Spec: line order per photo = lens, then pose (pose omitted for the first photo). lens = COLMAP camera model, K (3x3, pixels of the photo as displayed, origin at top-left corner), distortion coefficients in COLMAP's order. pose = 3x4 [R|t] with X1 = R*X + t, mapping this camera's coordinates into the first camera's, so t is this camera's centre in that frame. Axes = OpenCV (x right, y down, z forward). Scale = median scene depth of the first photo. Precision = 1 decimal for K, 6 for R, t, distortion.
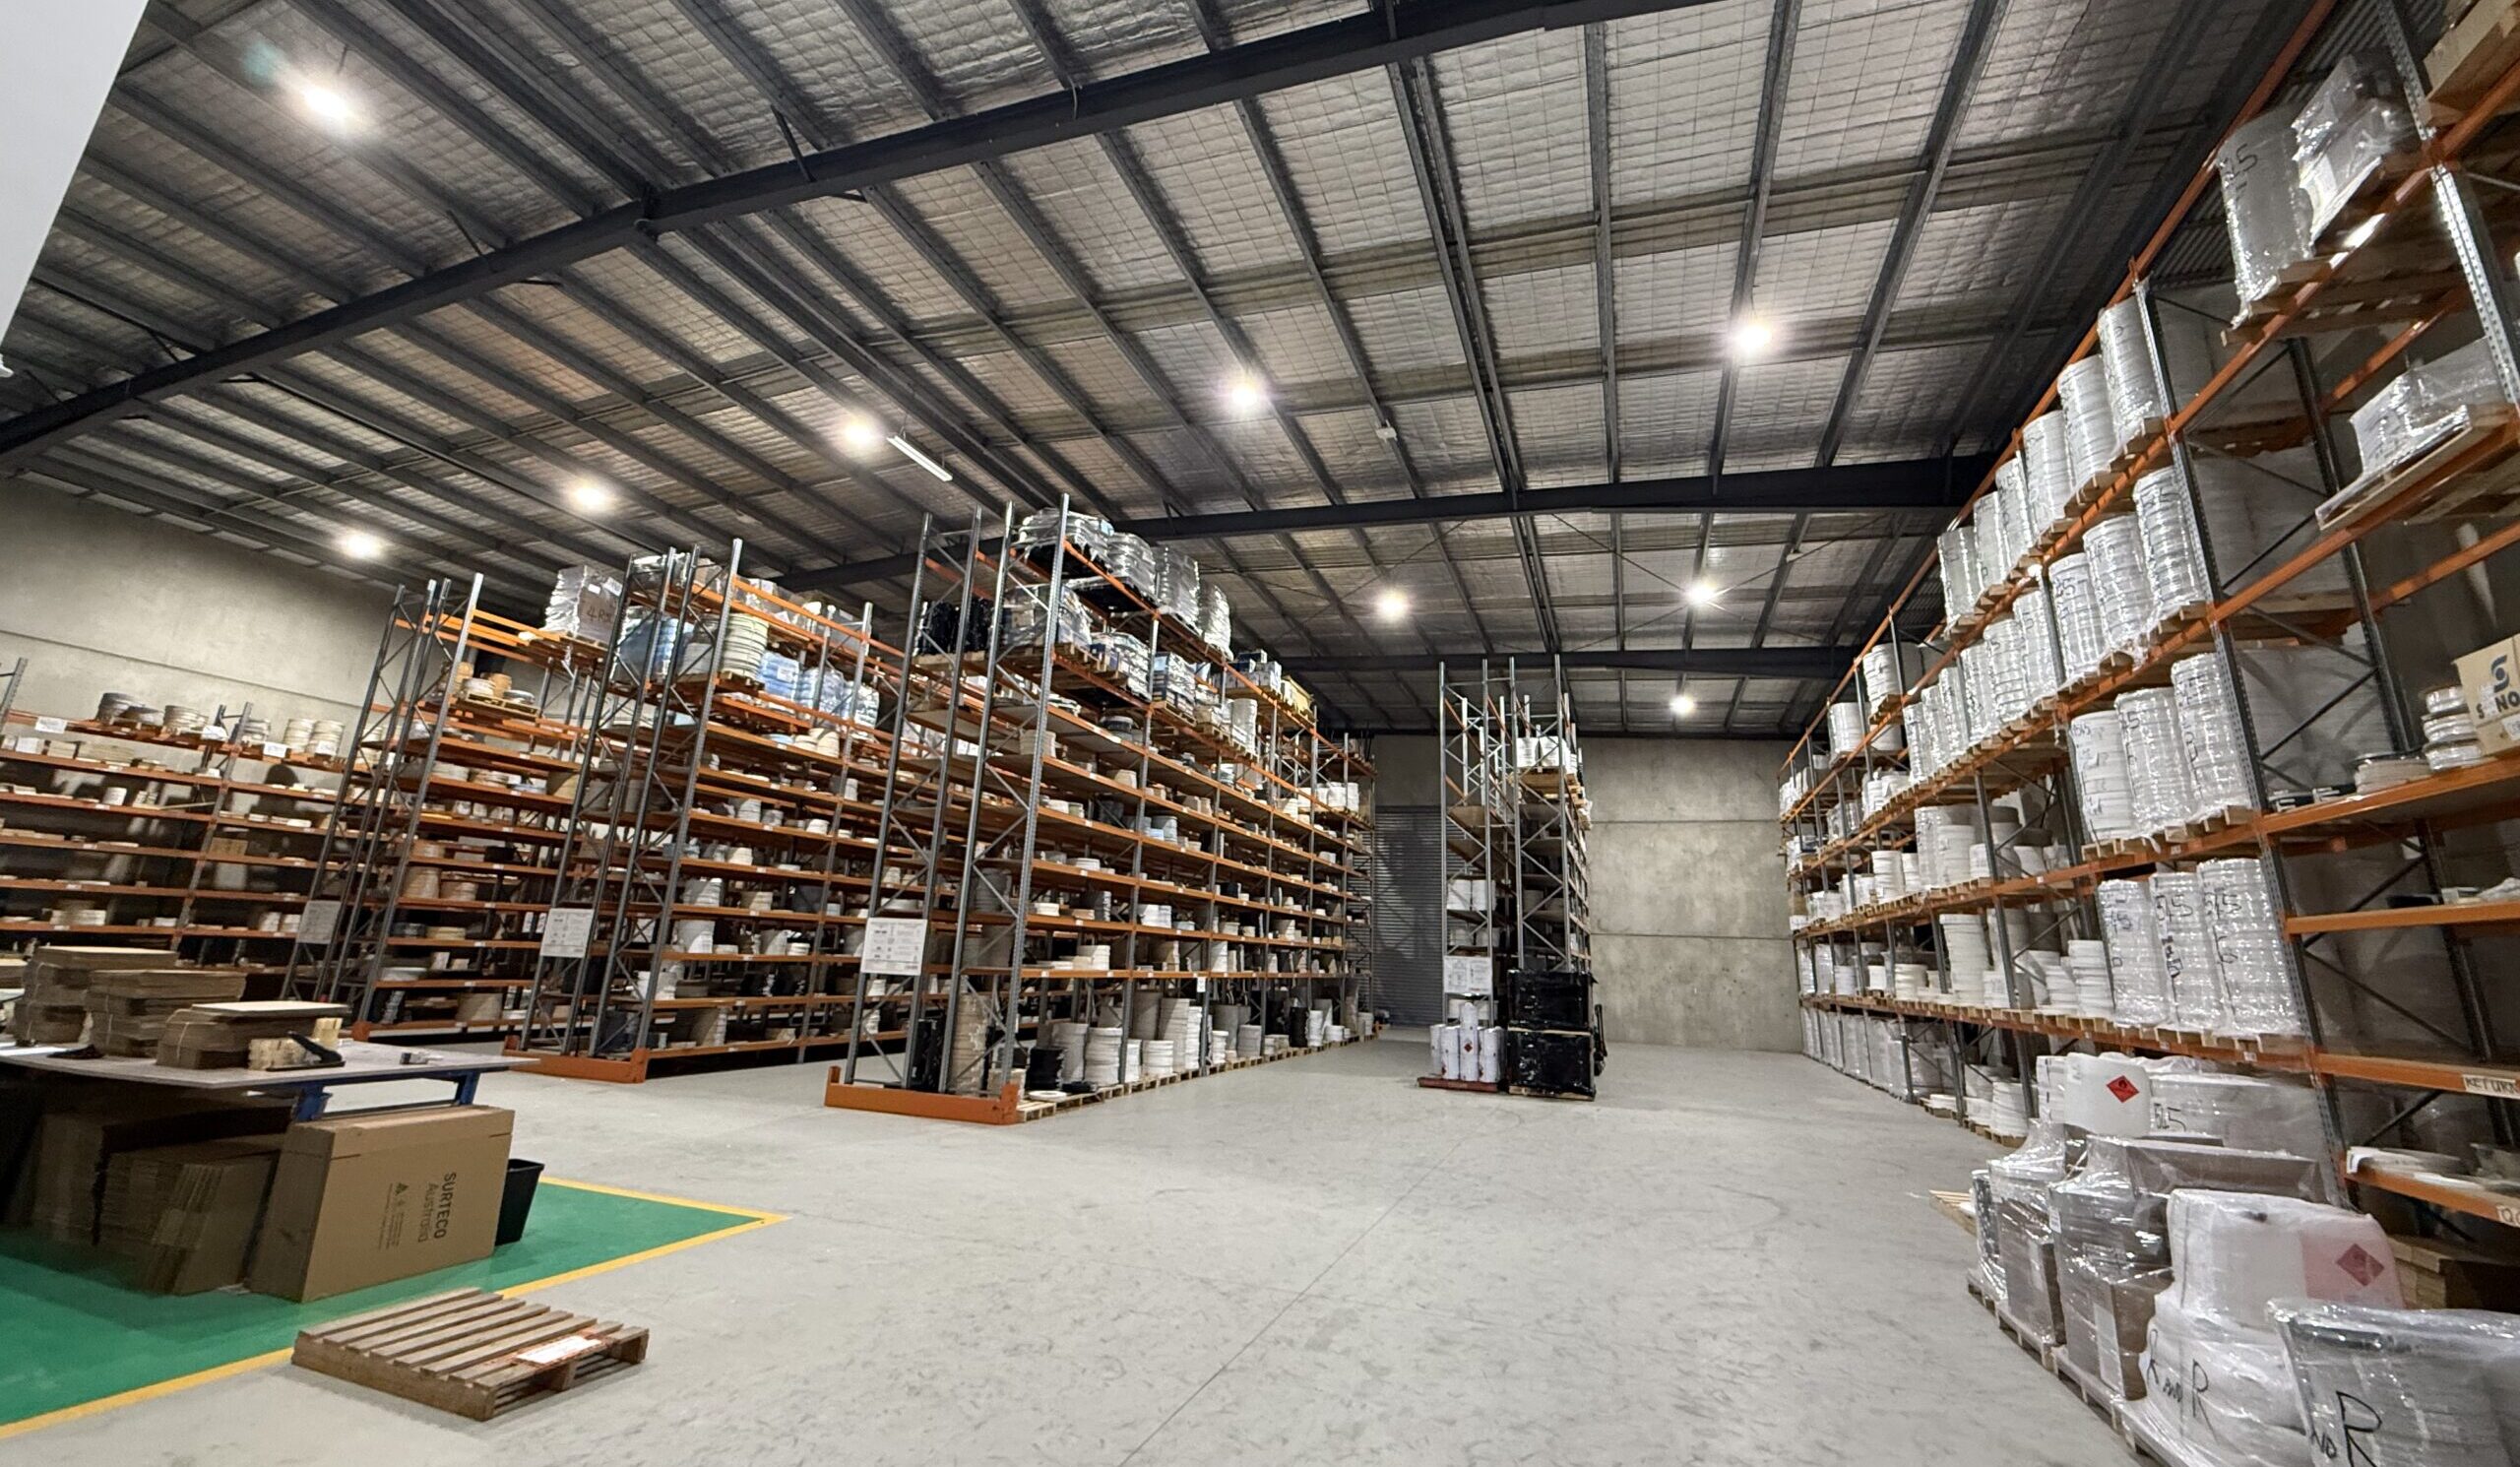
lens RADIAL K [[1010.3, 0, 1250.5], [0, 1010.3, 687.9], [0, 0, 1]] dist [-0.001047, -0.000235]
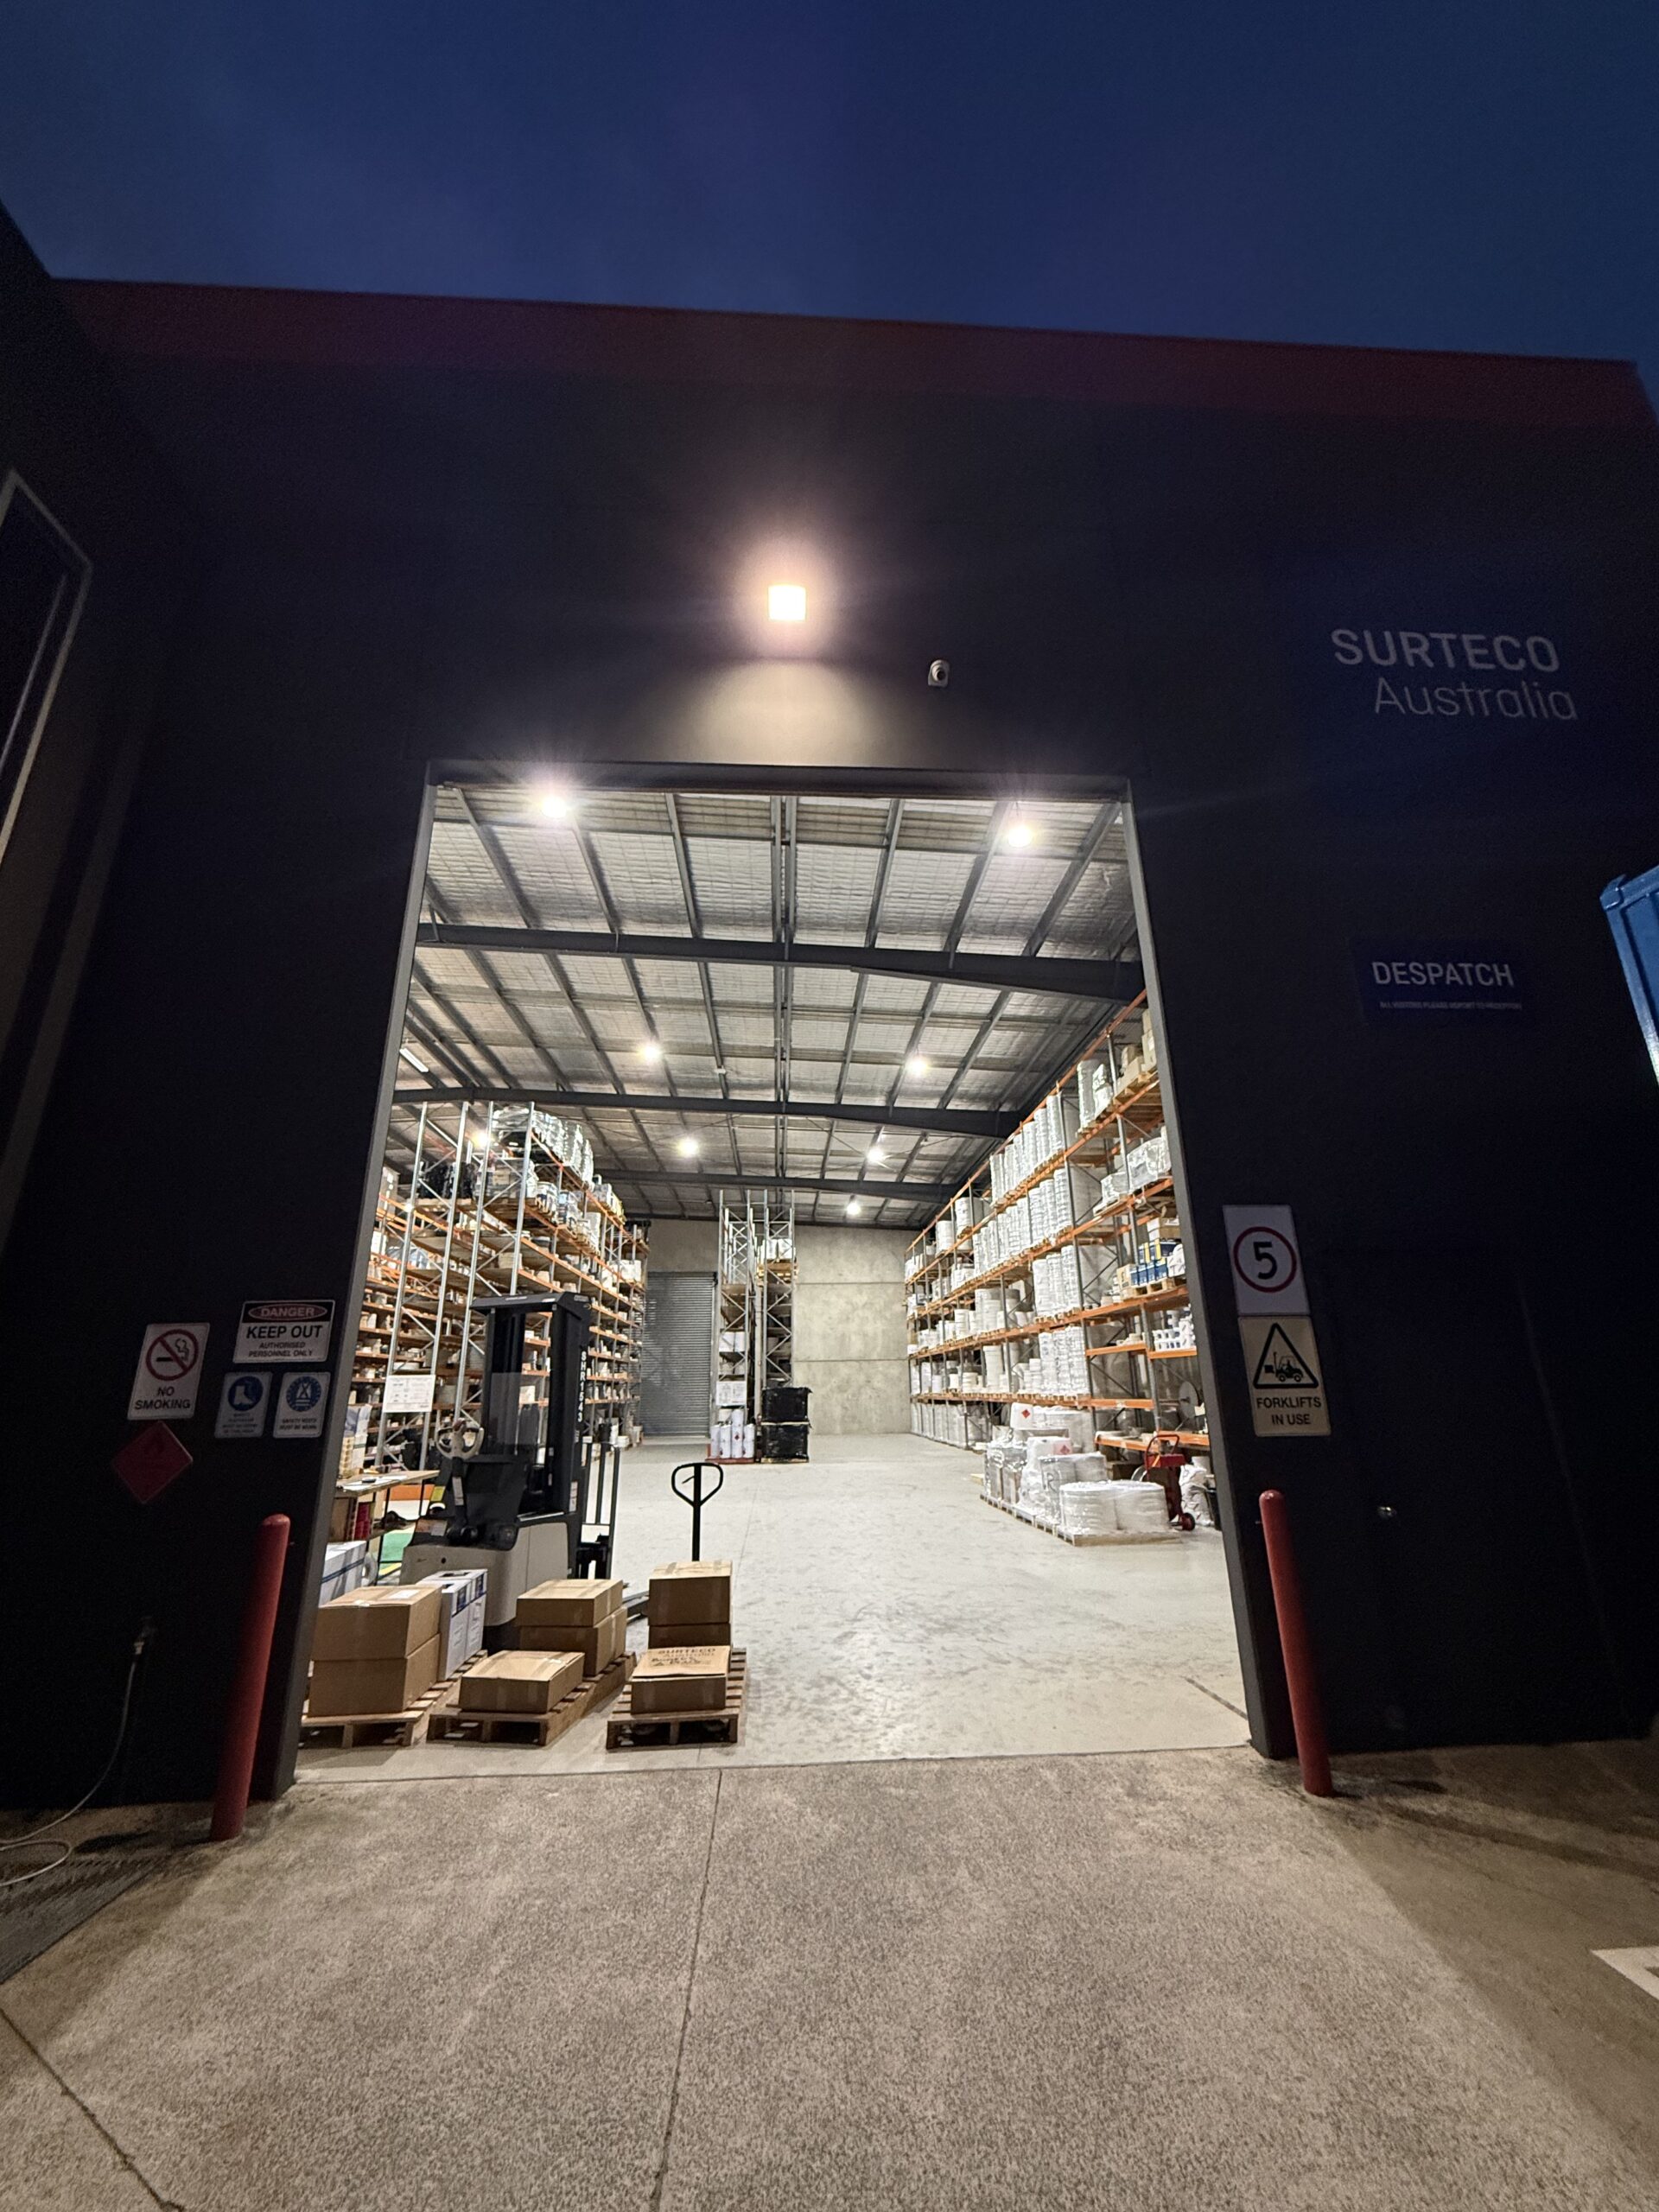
lens RADIAL K [[887.3, 0, 829.5], [0, 887.3, 1106.0], [0, 0, 1]] dist [-0.000967, -0.000472]
pose [[0.916898, 0.069066, 0.393100, -0.276658], [-0.052302, 0.997213, -0.053214, -0.123364], [-0.395680, 0.028232, 0.917954, -0.438453]]
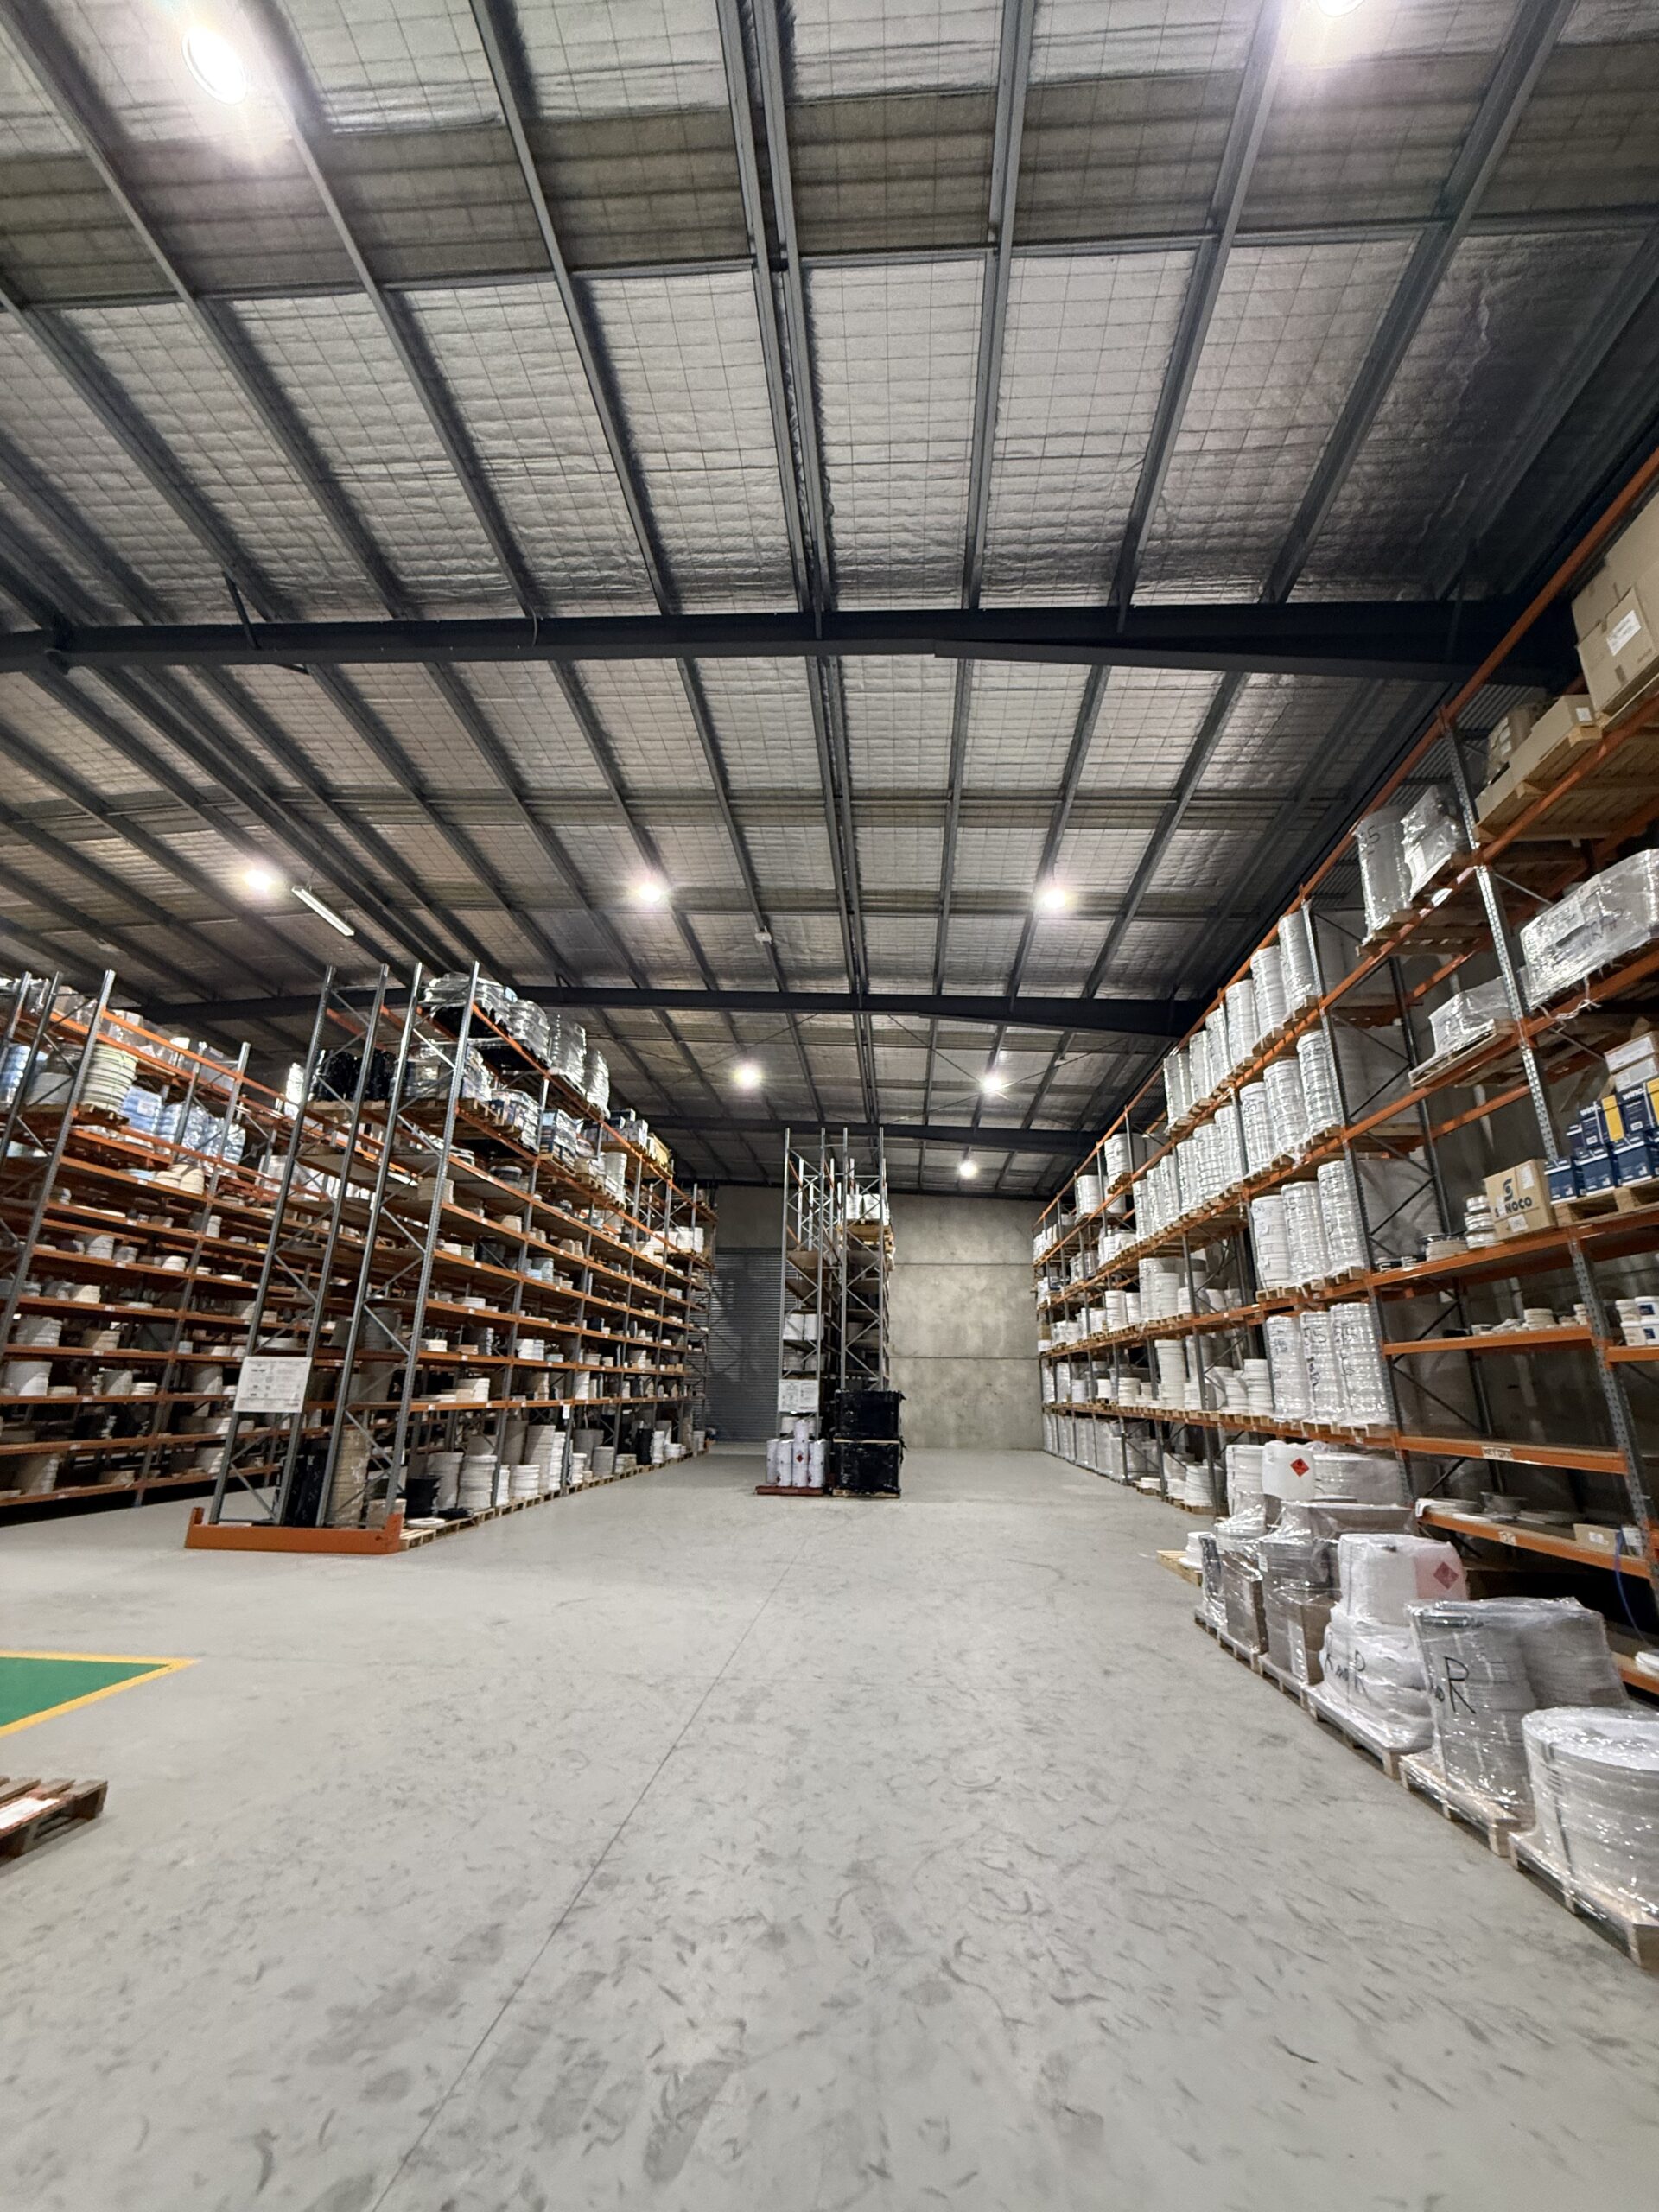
lens RADIAL K [[887.3, 0, 829.5], [0, 887.3, 1106.0], [0, 0, 1]] dist [-0.000967, -0.000472]
pose [[0.962489, 0.057929, 0.265064, -0.054830], [-0.047814, 0.997866, -0.044459, -0.010721], [-0.267073, 0.030117, 0.963205, -0.020842]]
